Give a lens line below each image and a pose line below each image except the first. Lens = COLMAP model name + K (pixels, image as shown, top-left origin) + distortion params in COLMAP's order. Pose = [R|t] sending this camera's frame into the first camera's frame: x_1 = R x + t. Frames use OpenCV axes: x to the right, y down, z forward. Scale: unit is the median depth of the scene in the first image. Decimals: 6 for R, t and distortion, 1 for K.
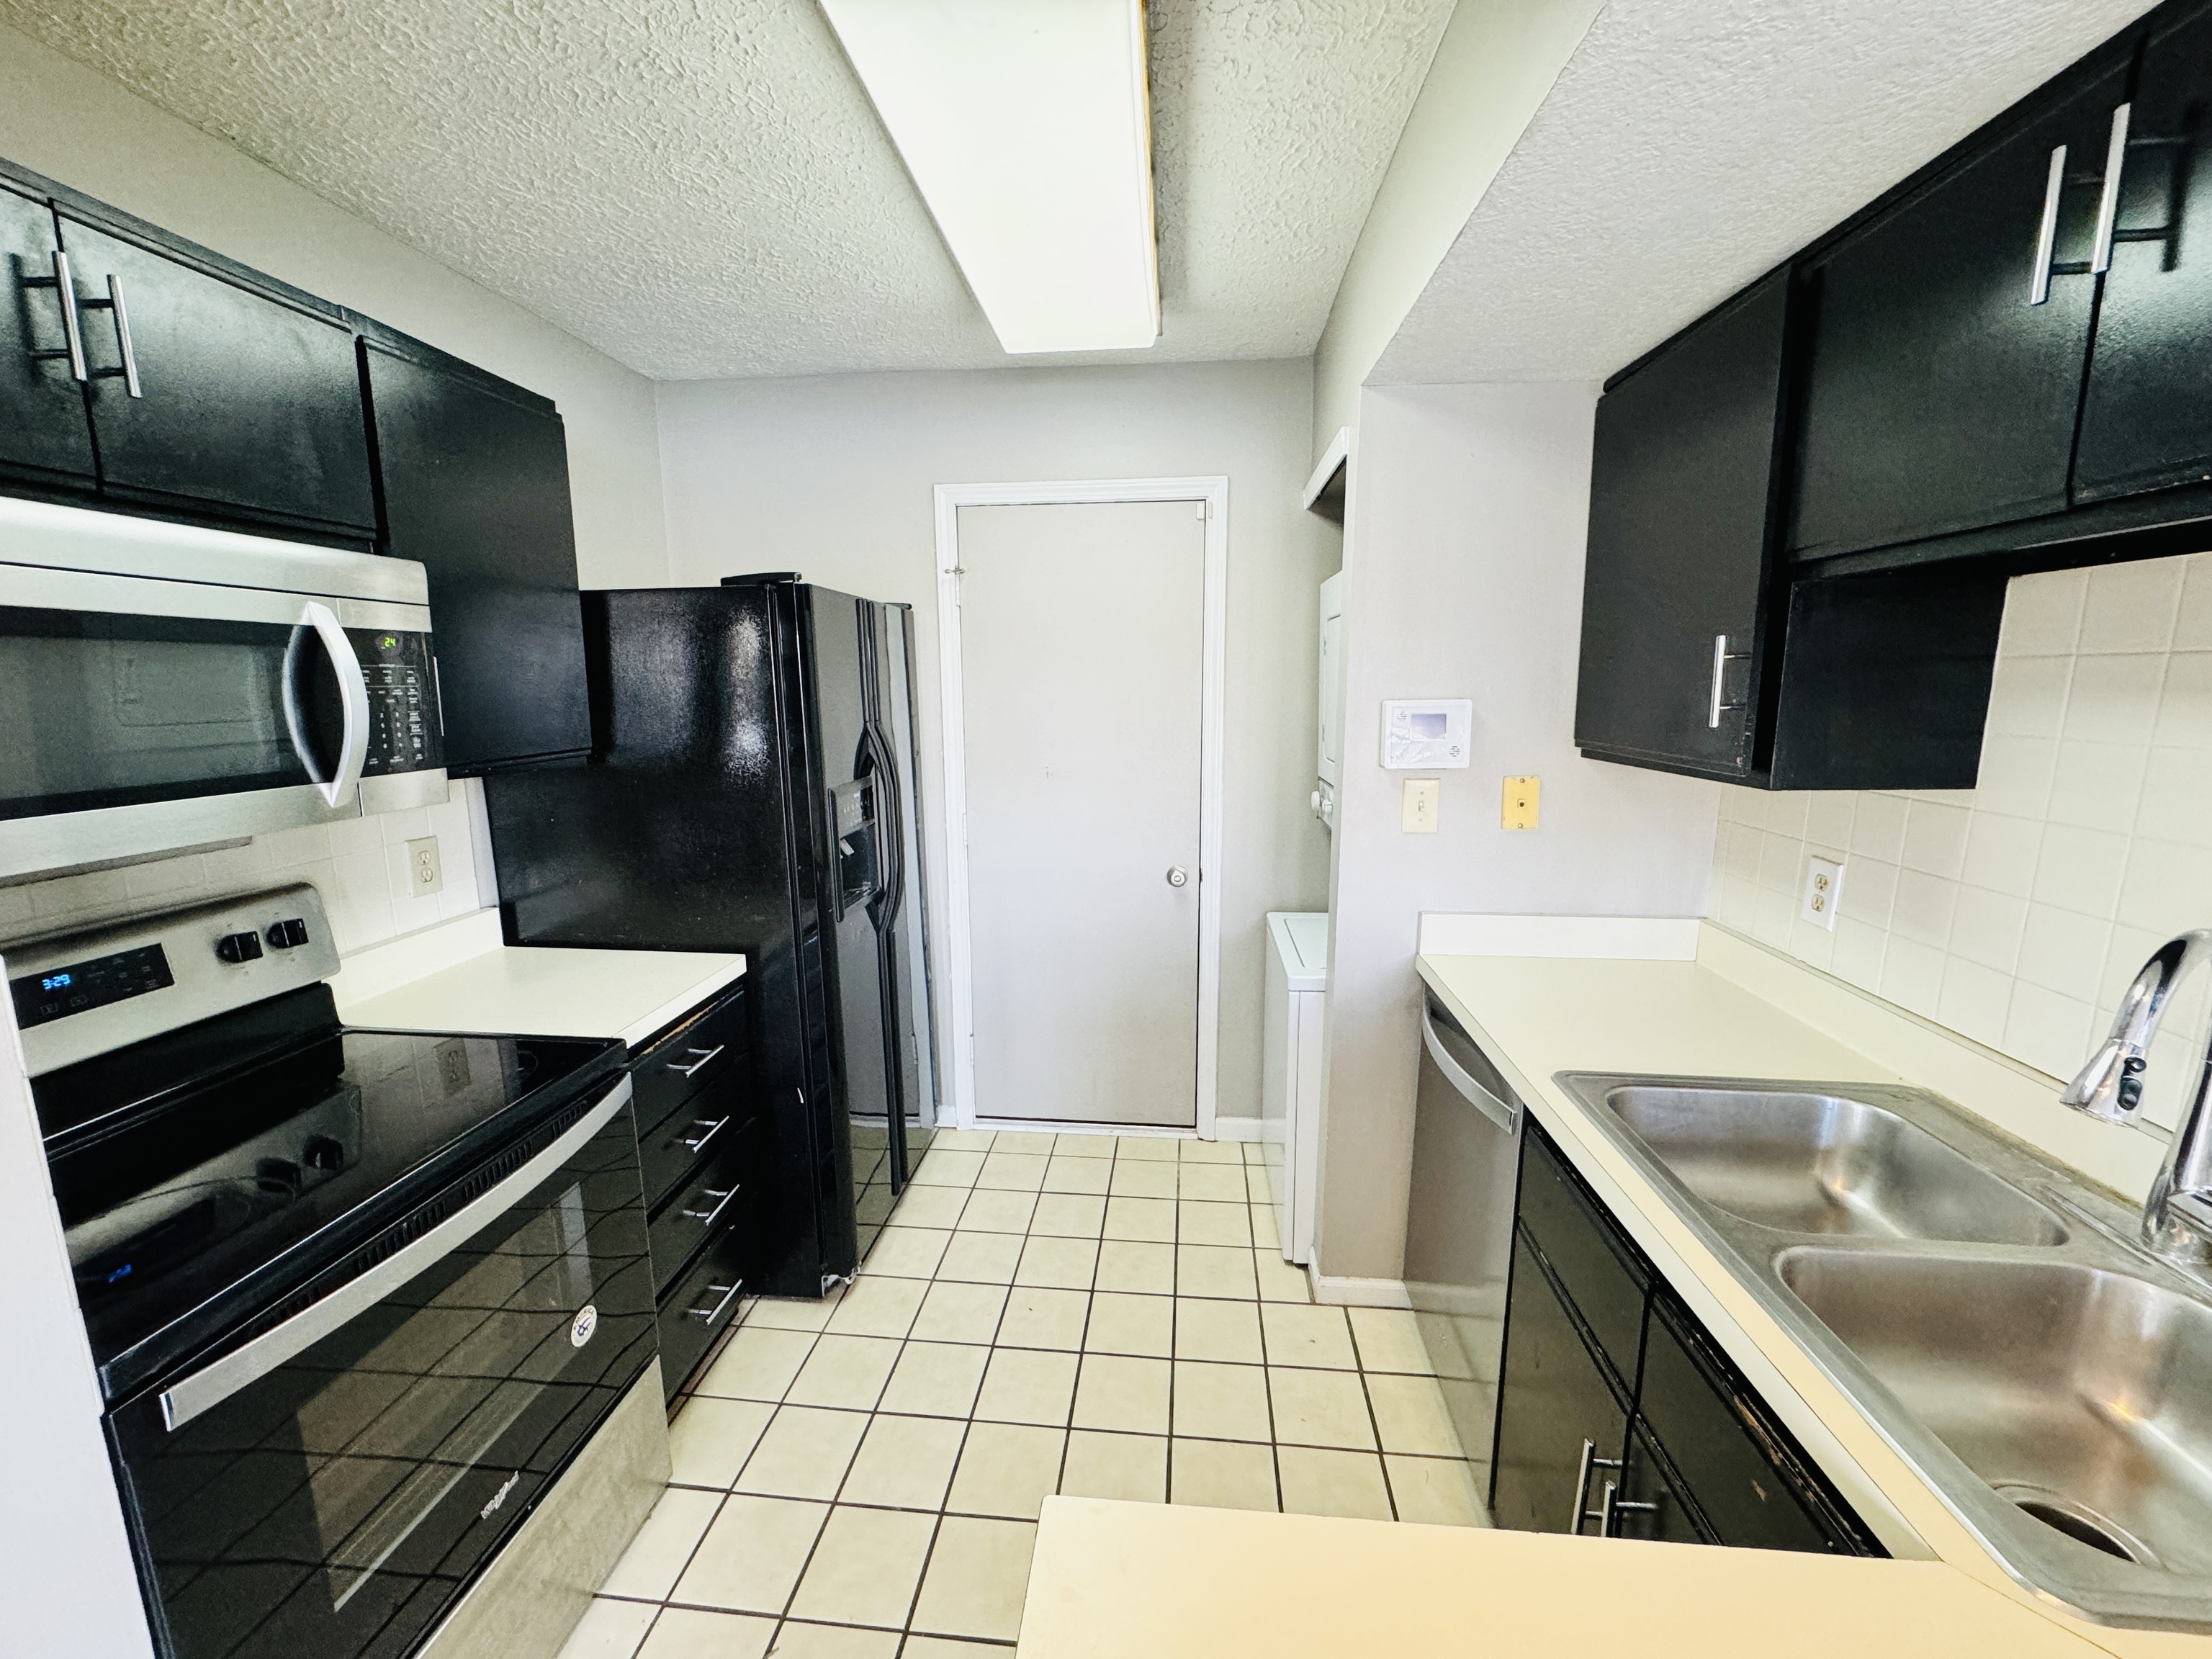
lens RADIAL K [[875.7, 0, 1103.2], [0, 875.7, 831.2], [0, 0, 1]] dist [-0.004188, 0.000346]
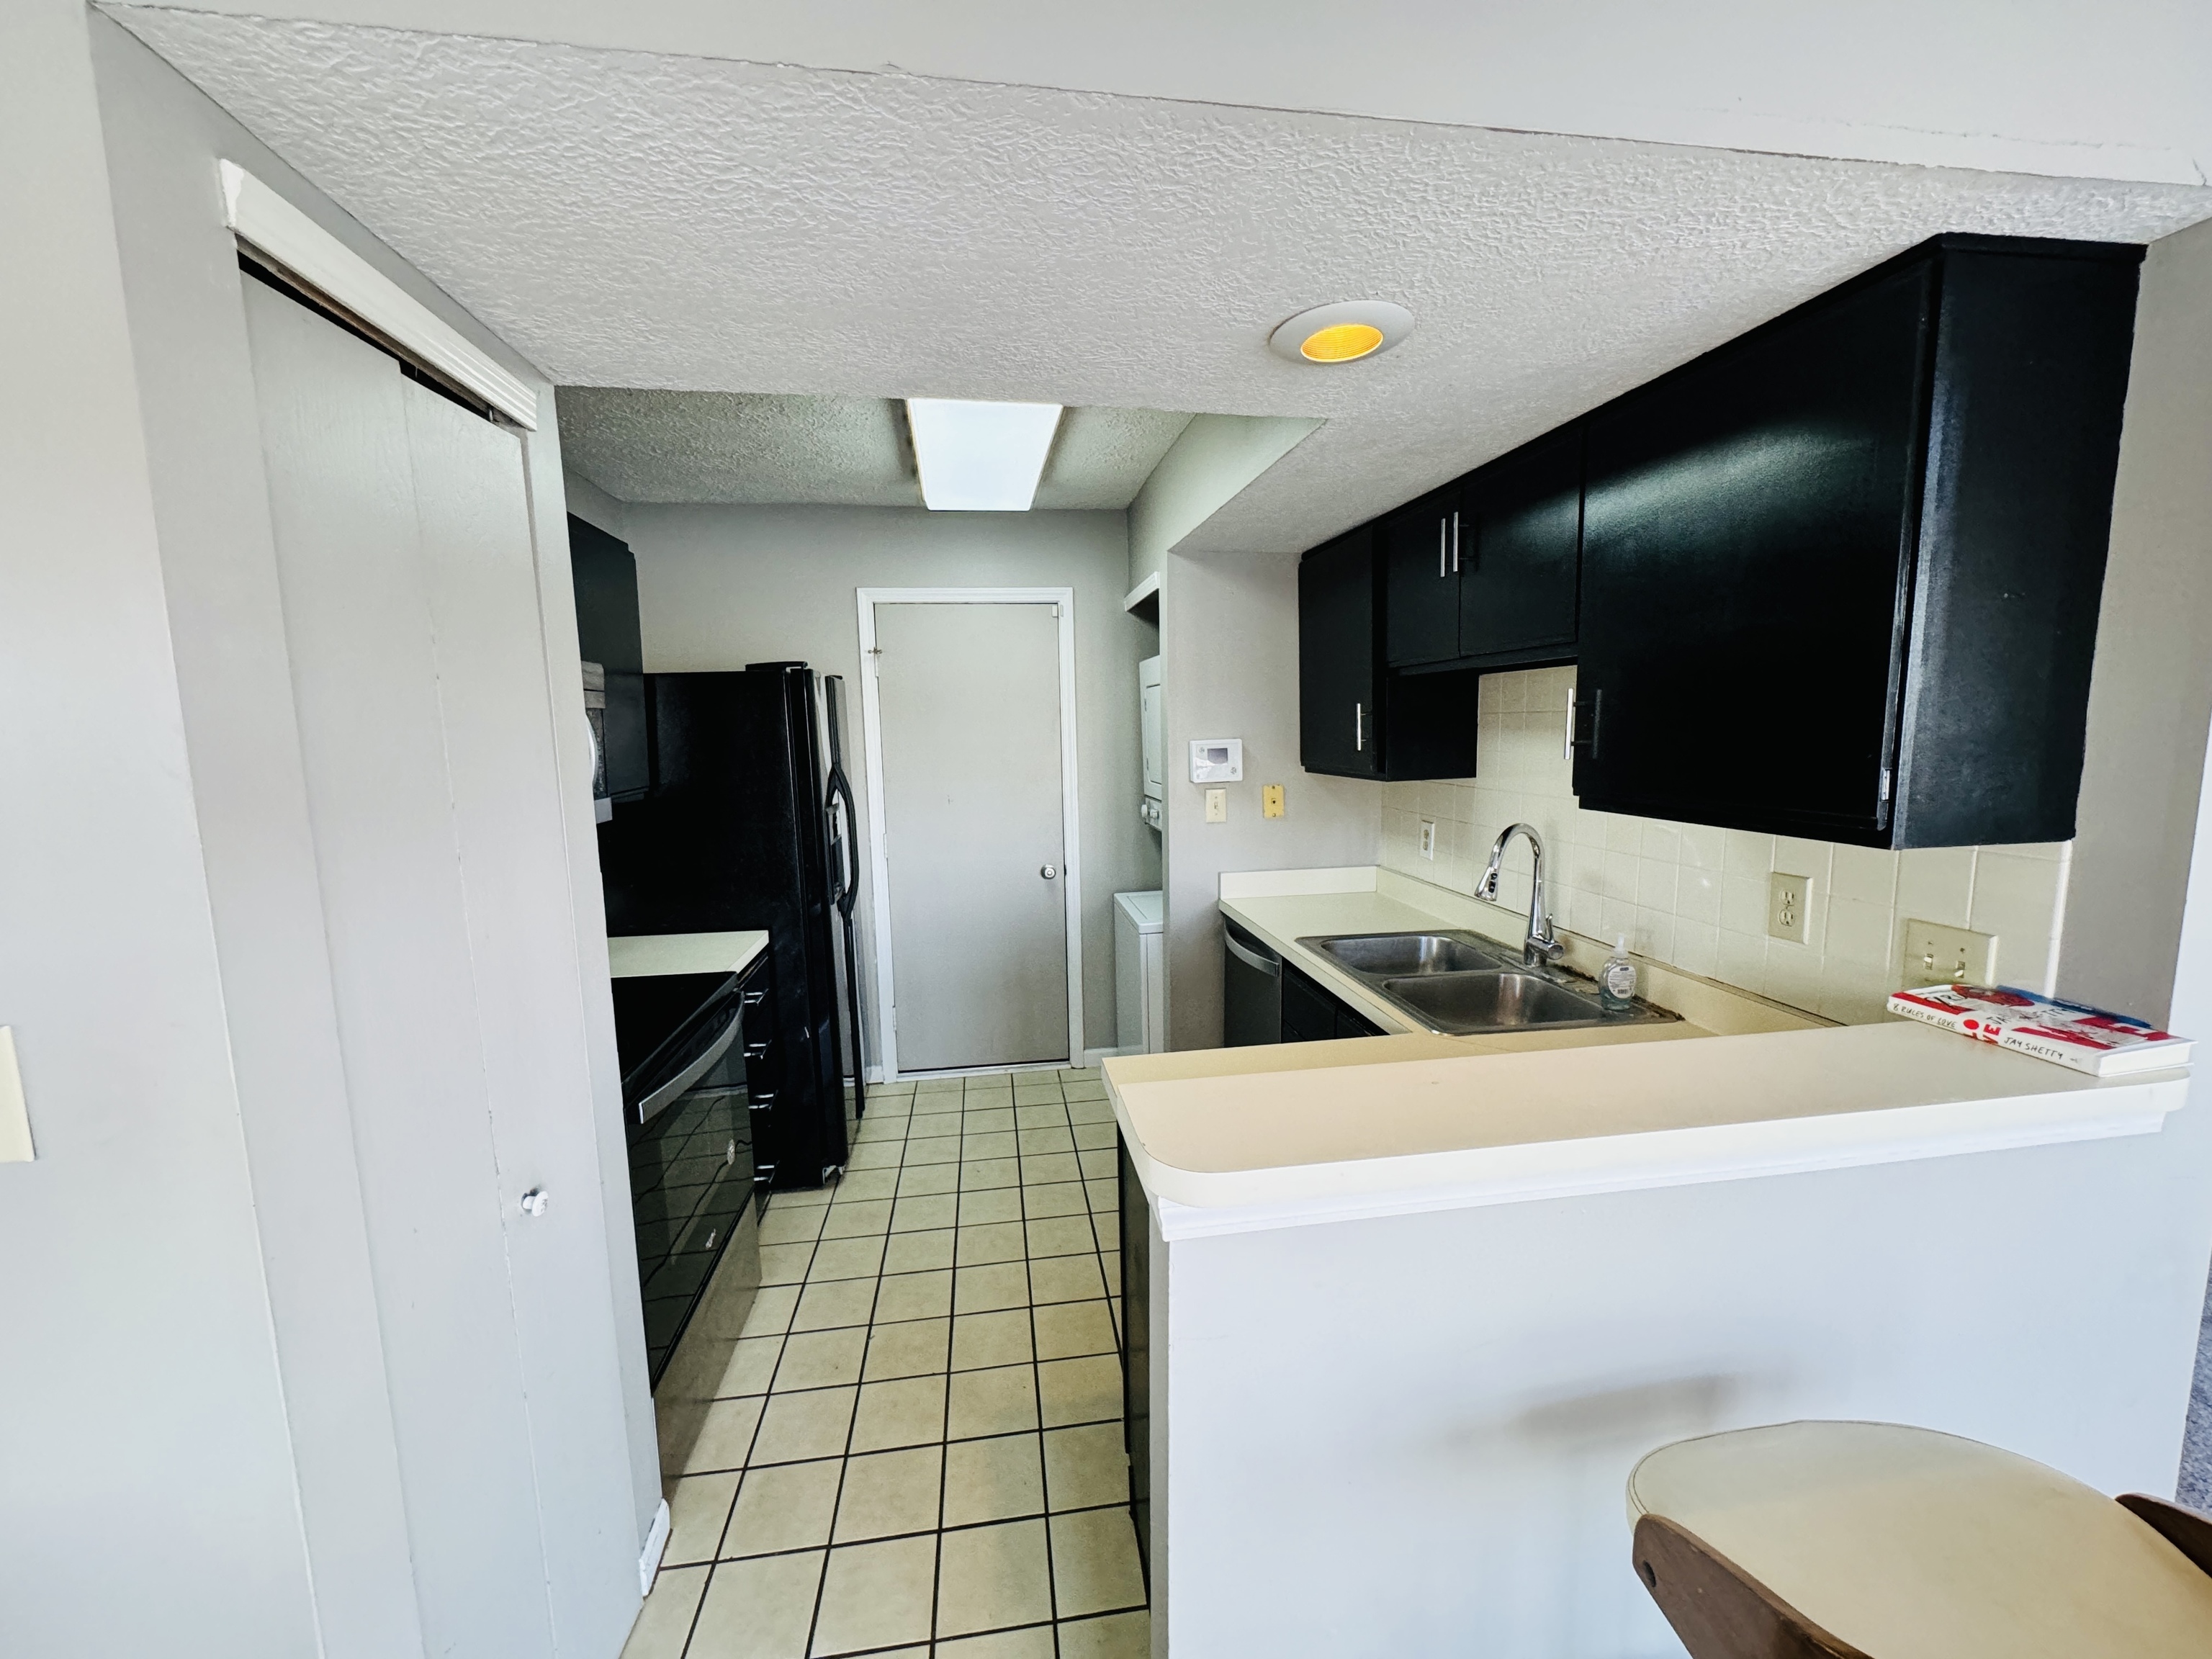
lens RADIAL K [[875.7, 0, 1103.2], [0, 875.7, 831.2], [0, 0, 1]] dist [-0.004188, 0.000346]
pose [[0.971526, -0.044103, 0.232791, -0.207145], [0.056066, 0.997412, -0.045019, 0.076794], [-0.230203, 0.056788, 0.971484, -0.494874]]
